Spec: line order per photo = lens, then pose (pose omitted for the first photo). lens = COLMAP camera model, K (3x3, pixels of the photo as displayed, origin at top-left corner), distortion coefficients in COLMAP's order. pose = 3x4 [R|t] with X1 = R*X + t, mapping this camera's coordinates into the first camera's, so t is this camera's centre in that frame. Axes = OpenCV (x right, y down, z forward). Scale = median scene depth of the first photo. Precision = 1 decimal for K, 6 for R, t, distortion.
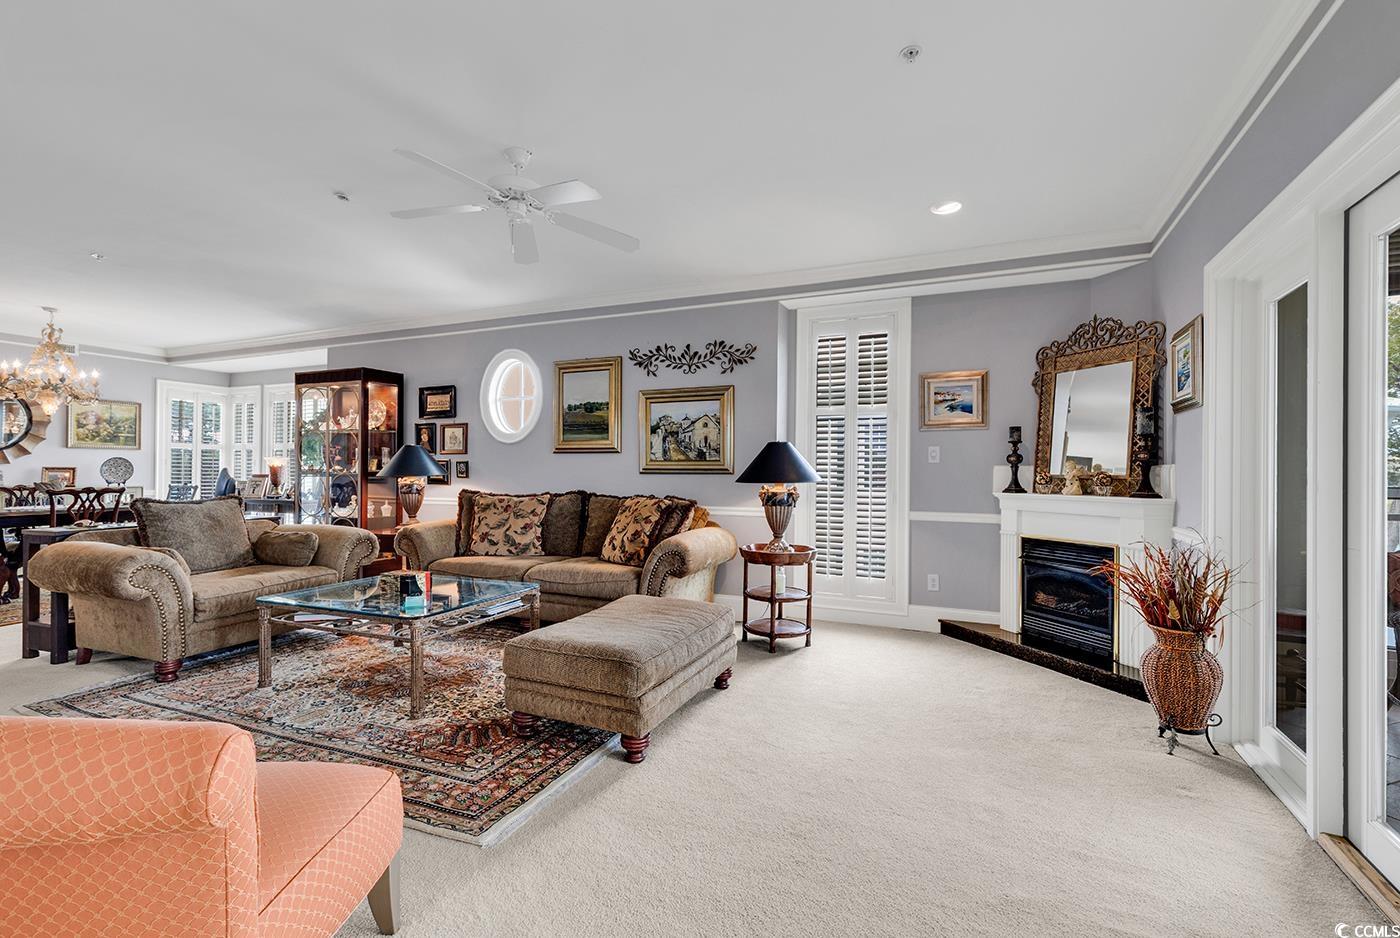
lens RADIAL K [[627.0, 0, 700.0], [0, 627.0, 469.0], [0, 0, 1]] dist [0.001452, 0.000334]
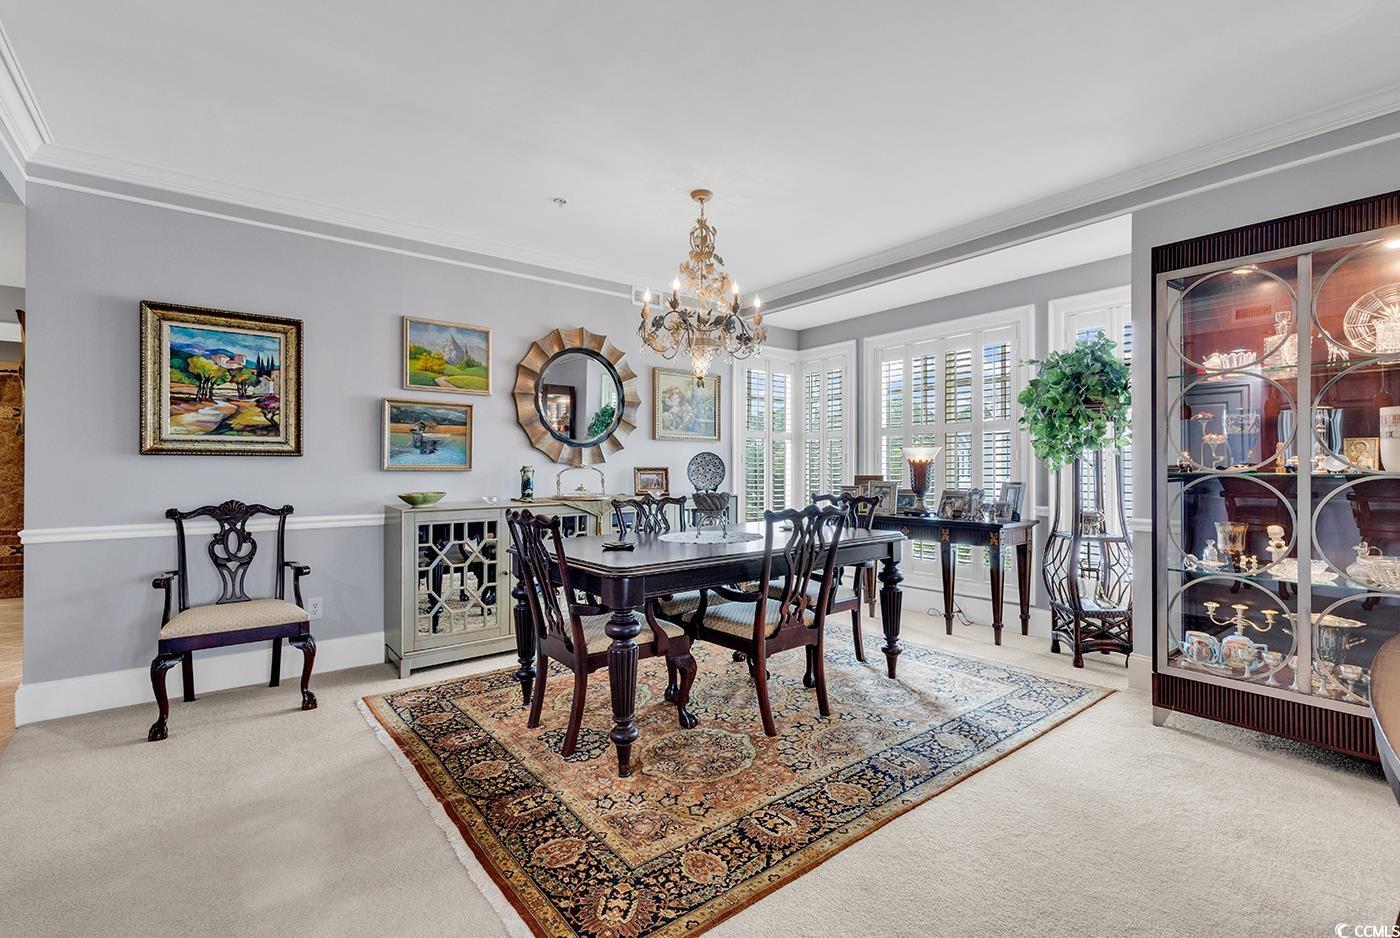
lens RADIAL K [[627.0, 0, 700.0], [0, 627.0, 469.0], [0, 0, 1]] dist [0.001452, 0.000334]
pose [[0.885839, -0.010994, -0.463862, -0.754454], [0.012770, 0.999918, 0.000686, -0.000989], [0.463817, -0.006531, 0.885907, 0.475177]]
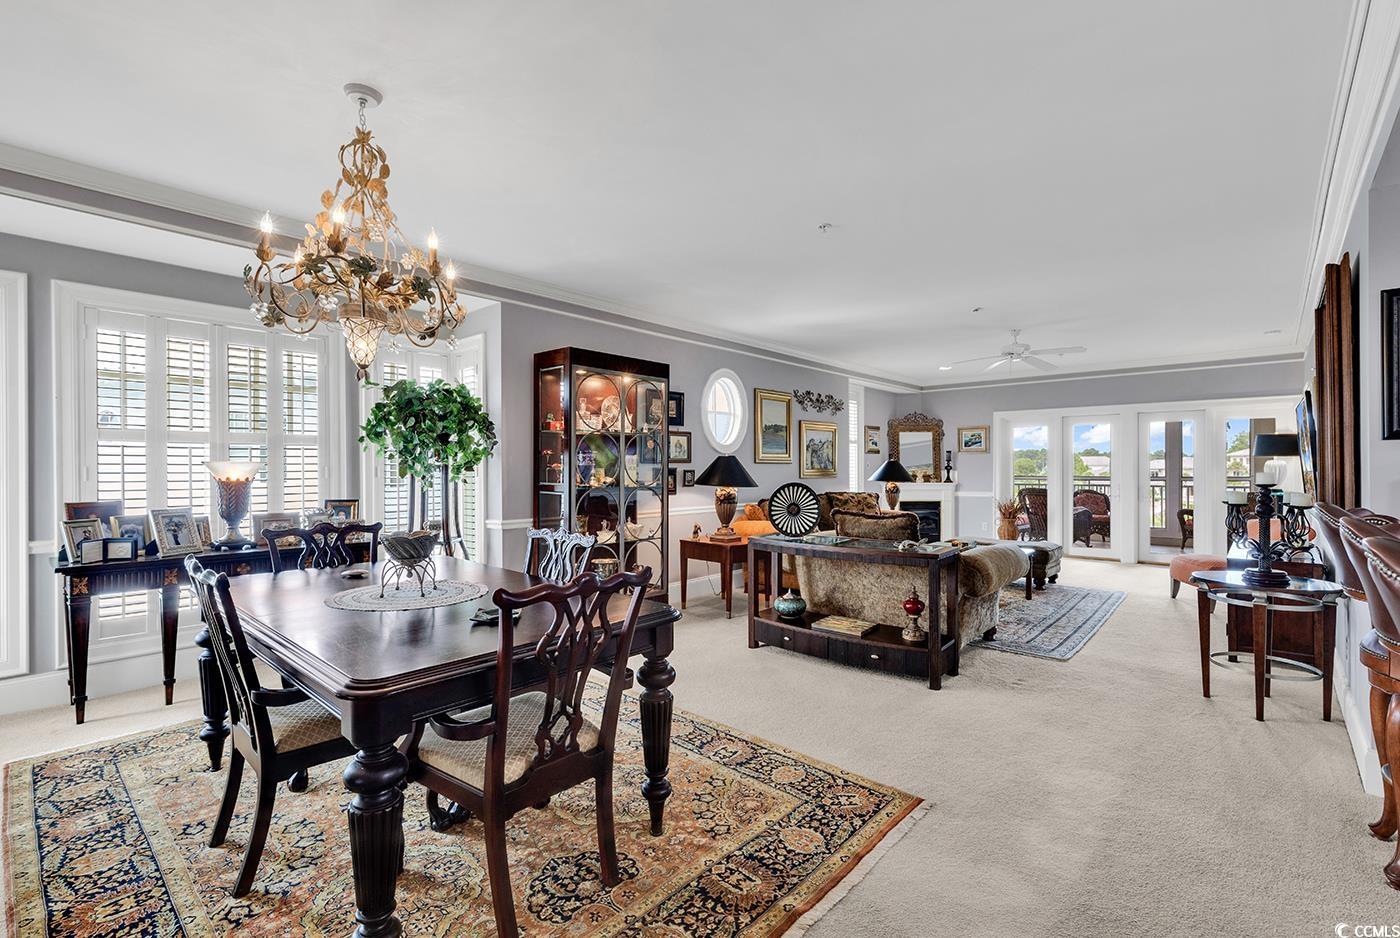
lens RADIAL K [[627.0, 0, 700.0], [0, 627.0, 469.0], [0, 0, 1]] dist [0.001452, 0.000334]
pose [[0.311986, -0.008388, 0.950050, -1.316998], [-0.000327, 0.999960, 0.008936, -0.022512], [-0.950087, -0.003099, 0.311971, 0.664636]]
